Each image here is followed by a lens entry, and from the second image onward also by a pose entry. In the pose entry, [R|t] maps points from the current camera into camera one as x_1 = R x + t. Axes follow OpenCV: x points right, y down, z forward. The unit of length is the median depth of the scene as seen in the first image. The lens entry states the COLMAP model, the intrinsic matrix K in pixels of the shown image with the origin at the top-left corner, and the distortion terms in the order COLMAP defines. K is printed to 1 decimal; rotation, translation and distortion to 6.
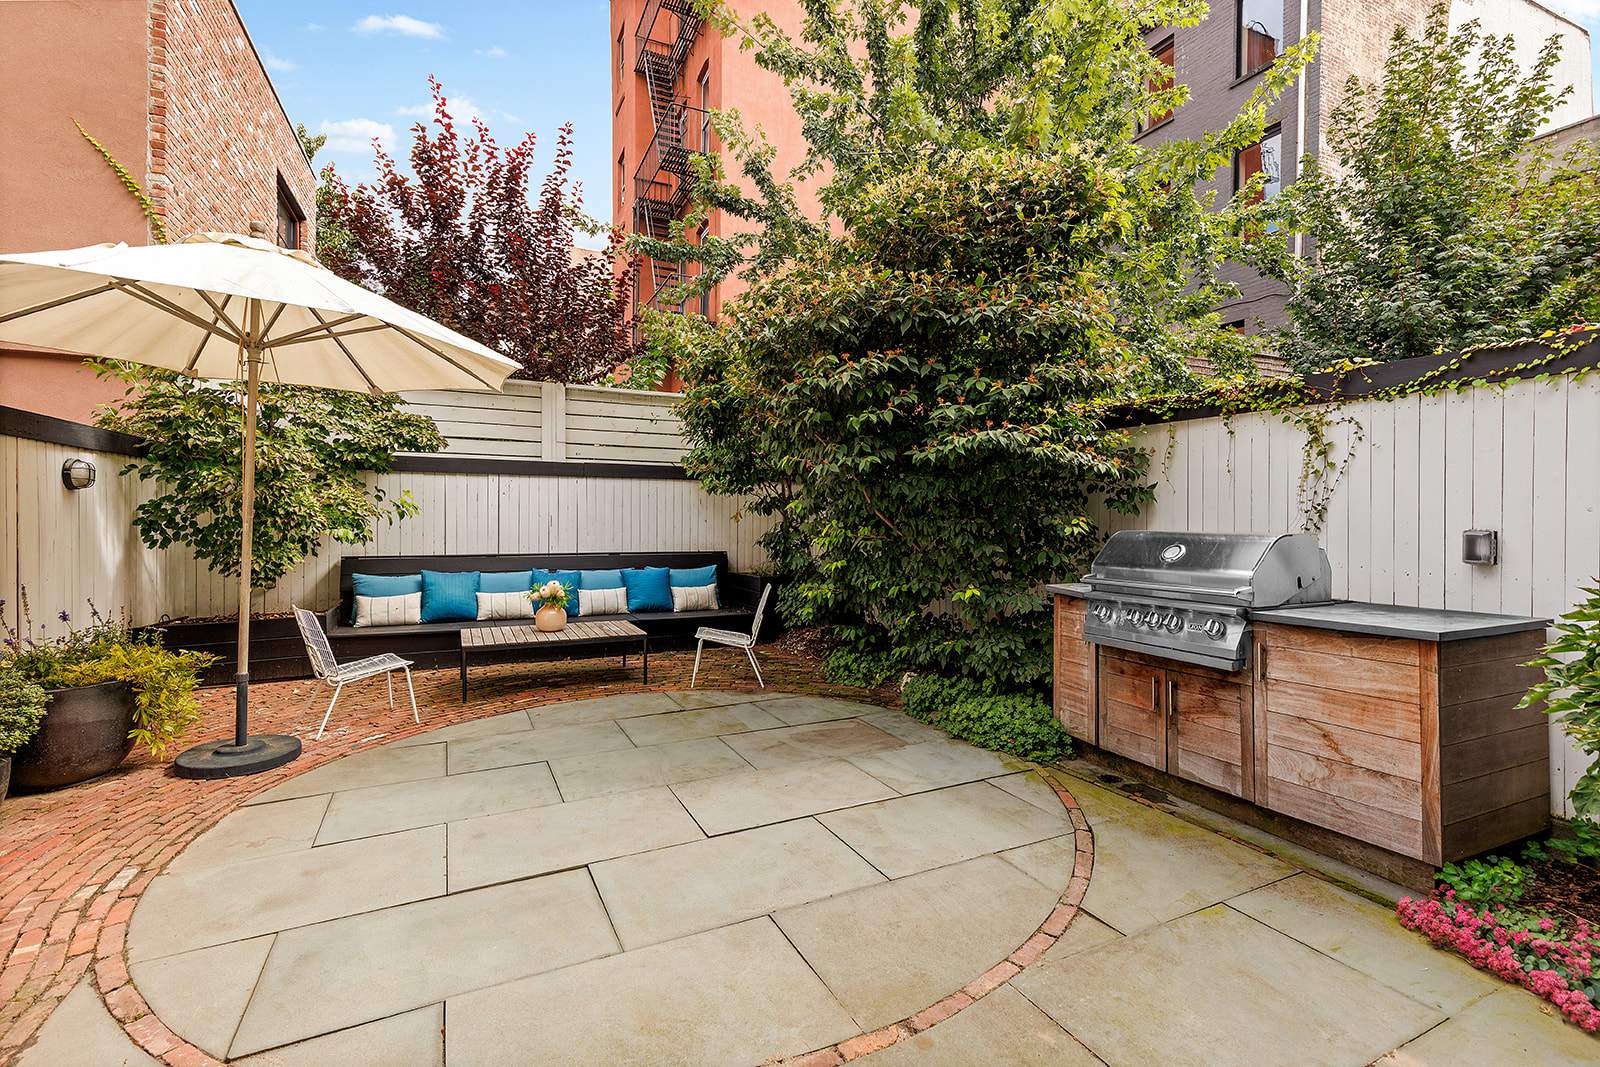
lens RADIAL K [[718.4, 0, 818.0], [0, 718.4, 519.4], [0, 0, 1]] dist [0.009477, 0.000536]
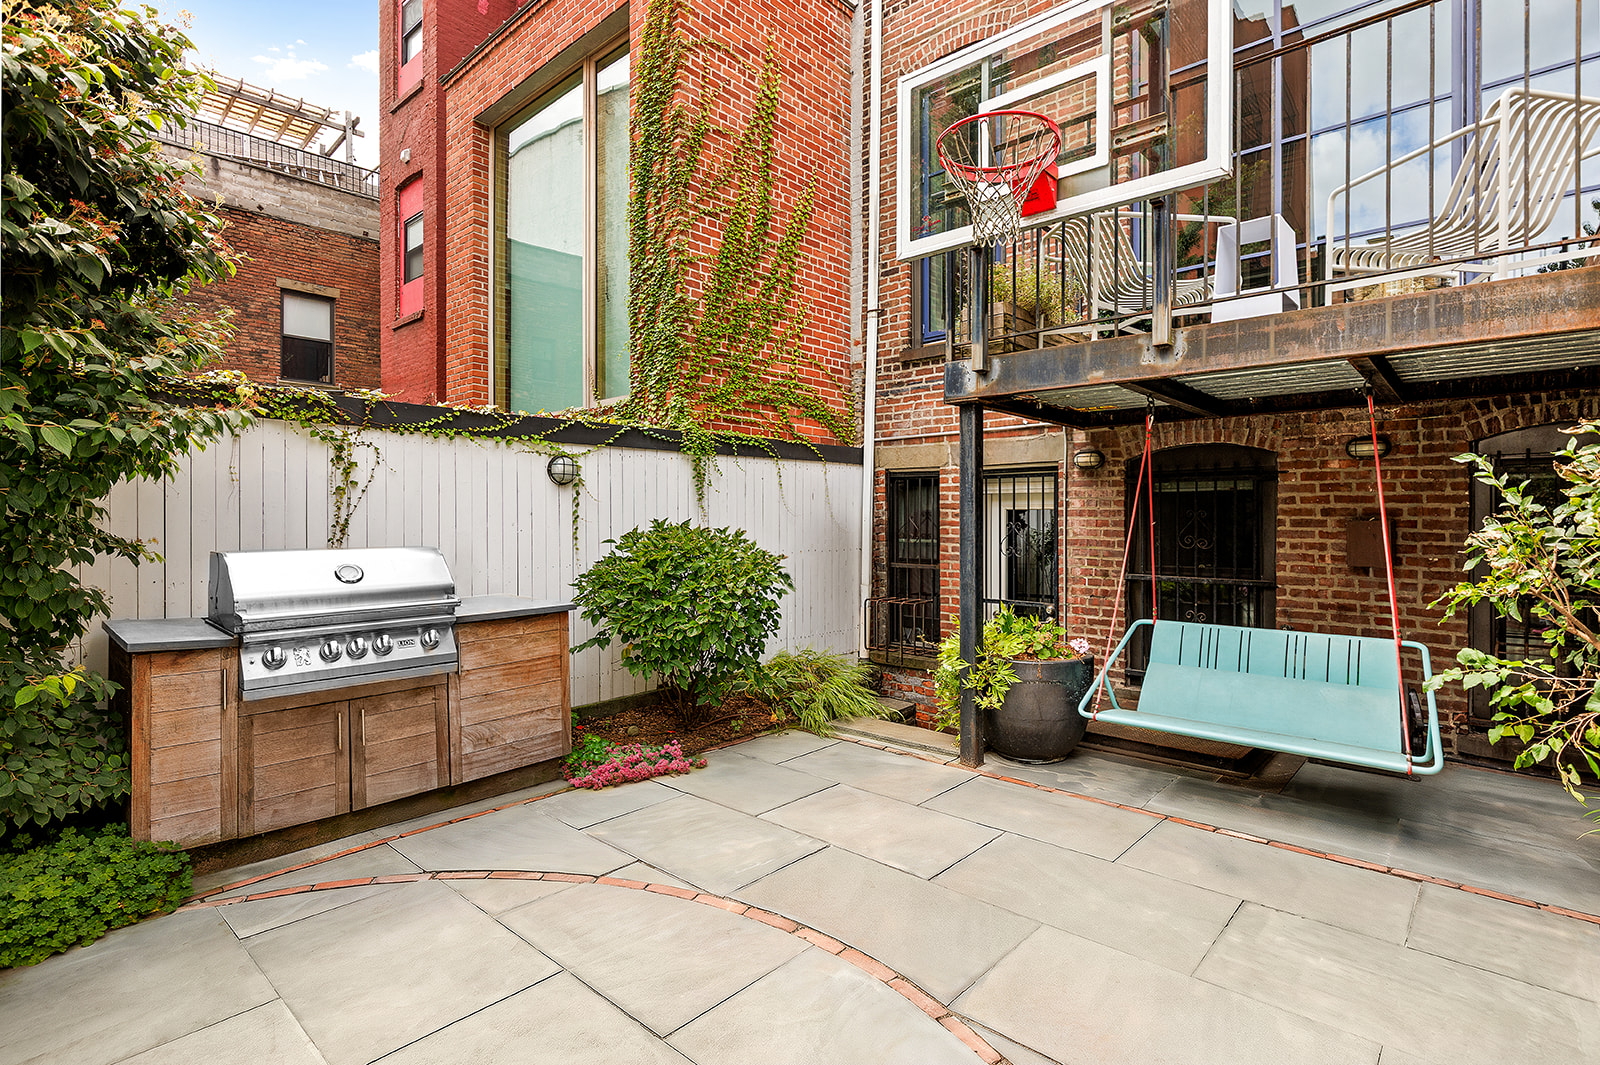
lens RADIAL K [[796.2, 0, 803.6], [0, 796.2, 517.1], [0, 0, 1]] dist [0.000829, 0.000155]
pose [[-0.356781, -0.006157, 0.934168, -0.645159], [0.001122, 0.999975, 0.007019, -0.031357], [-0.934187, 0.003552, -0.356765, 0.784368]]
